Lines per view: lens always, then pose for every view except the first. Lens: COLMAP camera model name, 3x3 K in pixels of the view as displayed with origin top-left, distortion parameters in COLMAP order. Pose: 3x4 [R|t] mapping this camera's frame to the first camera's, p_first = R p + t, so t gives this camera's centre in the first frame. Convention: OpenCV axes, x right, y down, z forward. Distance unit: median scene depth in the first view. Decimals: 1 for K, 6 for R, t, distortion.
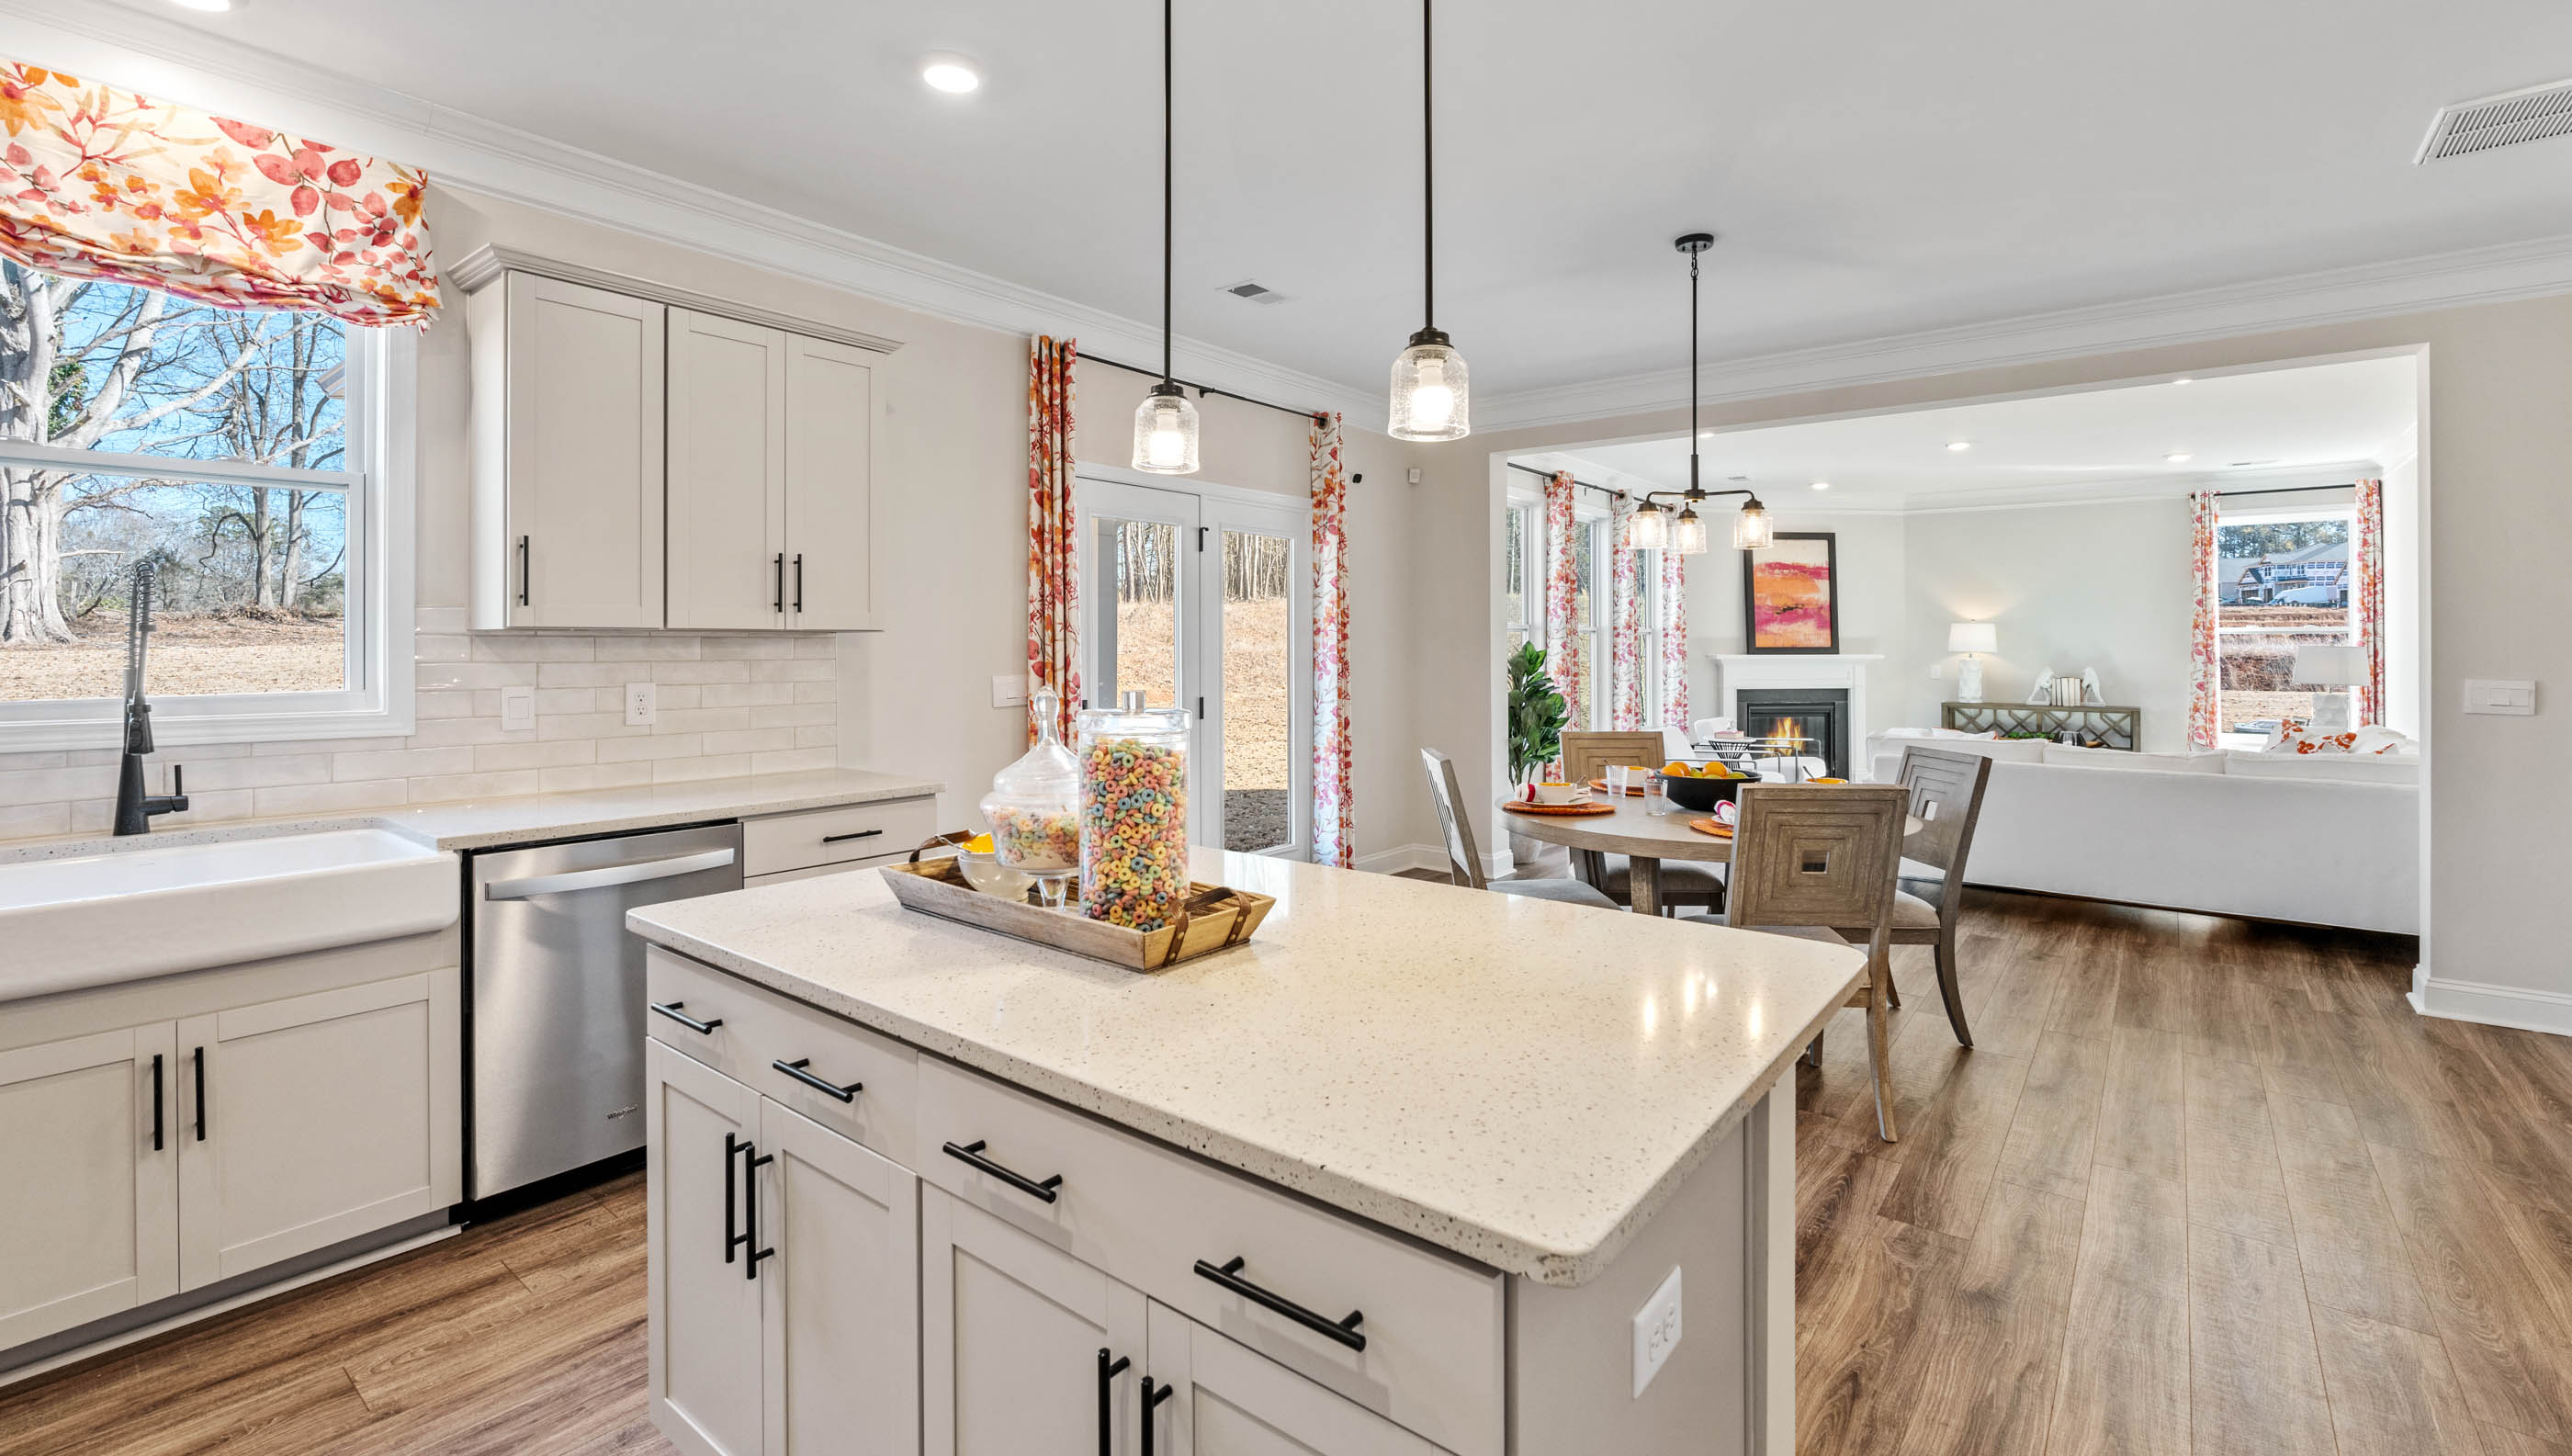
lens RADIAL K [[1111.0, 0, 1273.1], [0, 1111.0, 645.2], [0, 0, 1]] dist [-0.006879, -0.000189]
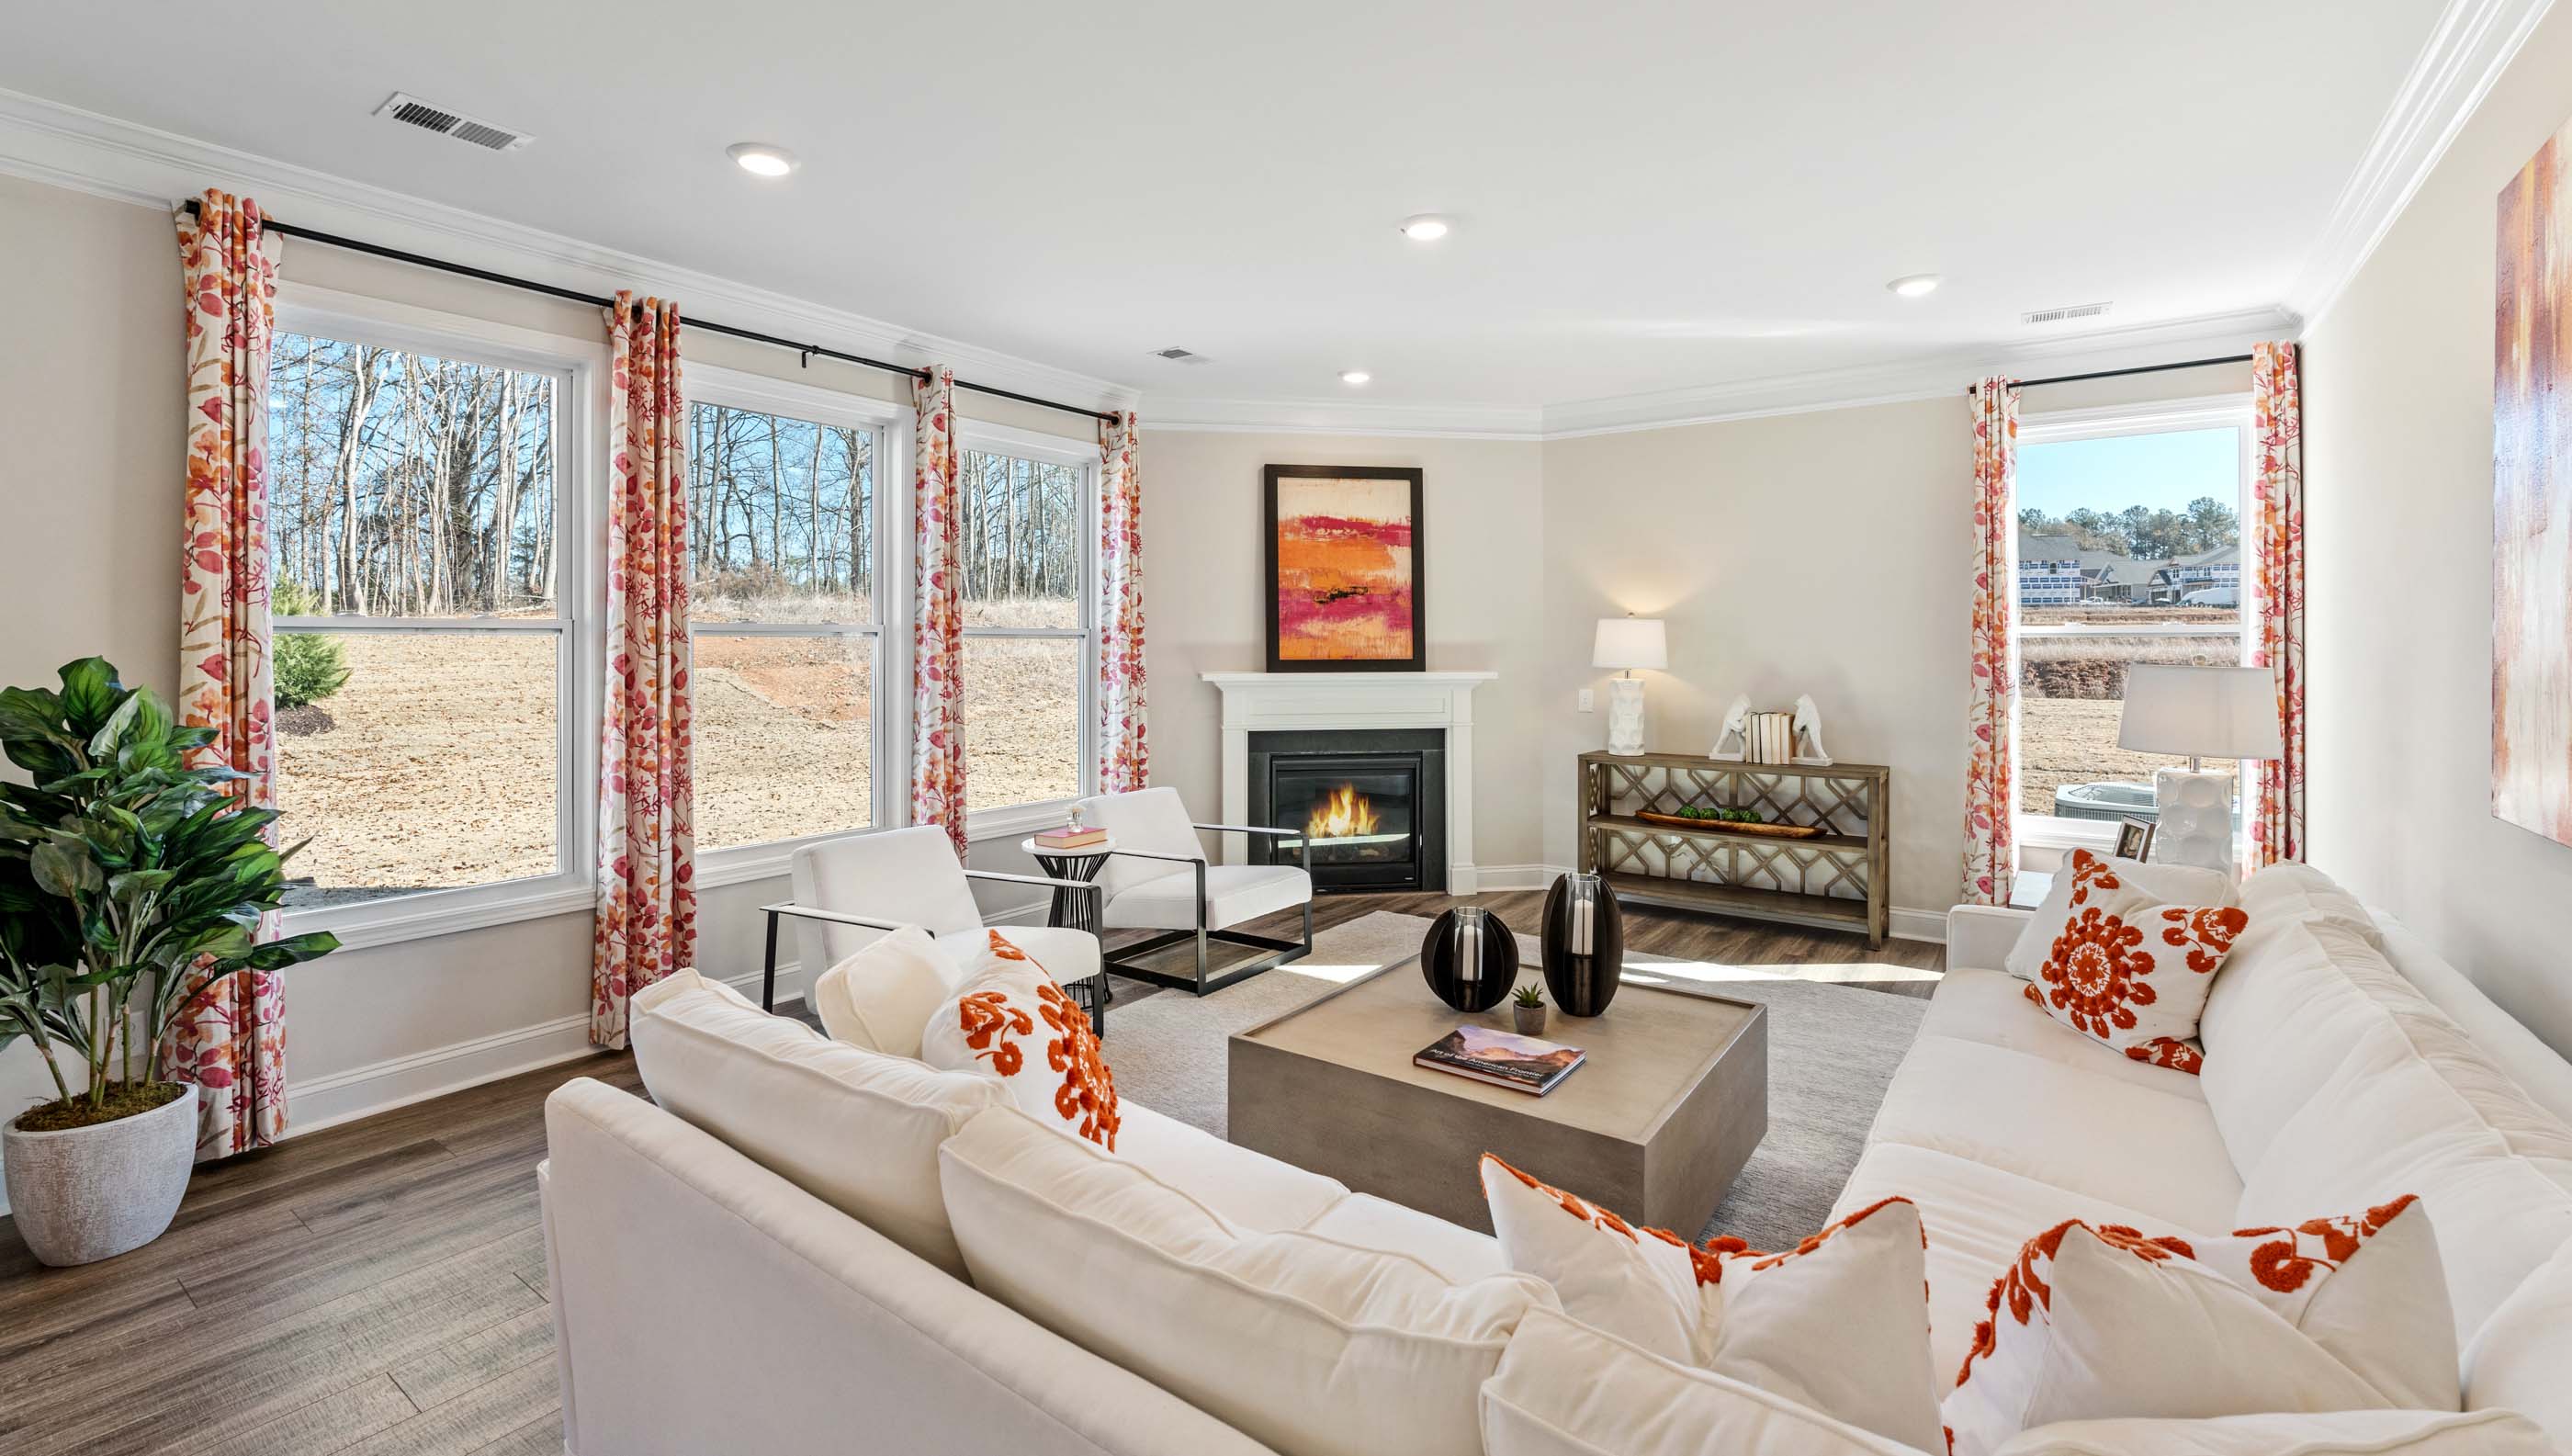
lens RADIAL K [[1111.0, 0, 1283.8], [0, 1111.0, 652.5], [0, 0, 1]] dist [-0.006879, -0.000189]
pose [[0.998606, -0.000497, 0.052776, 0.940624], [0.000175, 0.999981, 0.006095, -0.013295], [-0.052778, -0.006078, 0.998588, 0.952020]]
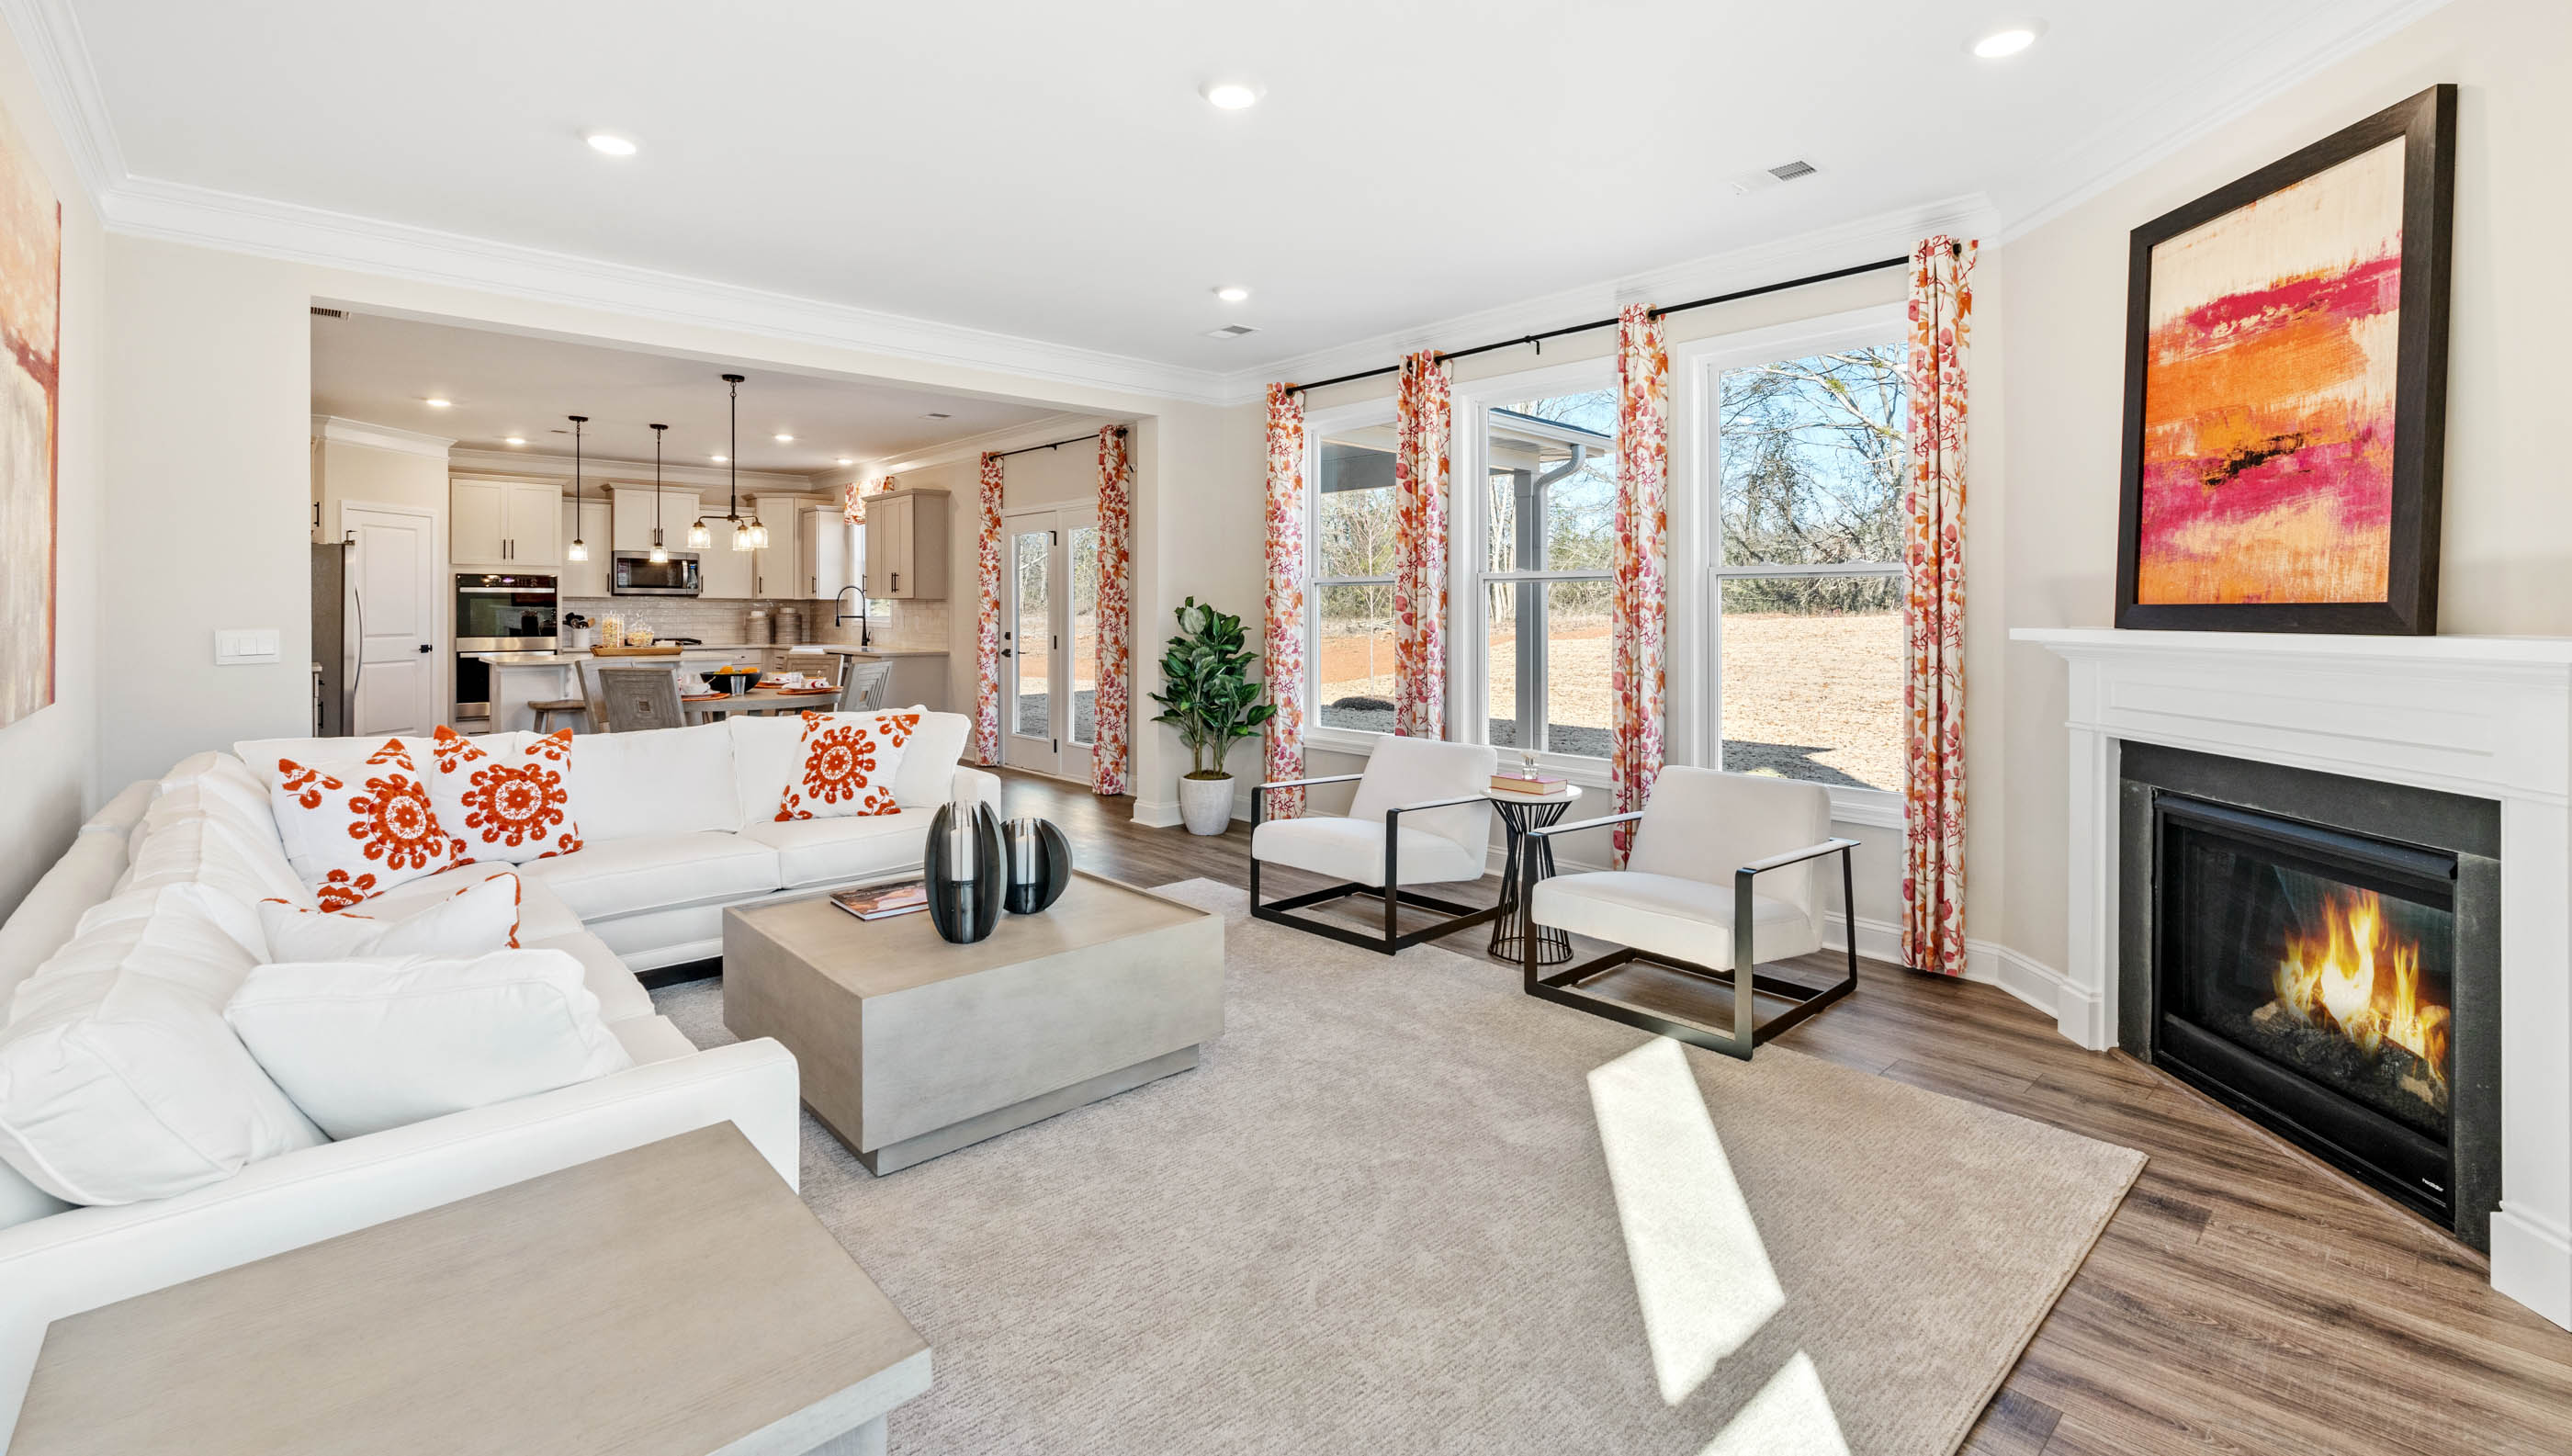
lens RADIAL K [[1111.0, 0, 1296.4], [0, 1111.0, 611.1], [0, 0, 1]] dist [-0.006879, -0.000189]
pose [[-0.146451, 0.001780, -0.989216, 1.776489], [-0.003080, 0.999993, 0.002256, 0.008314], [0.989213, 0.003377, -0.146445, 1.894733]]
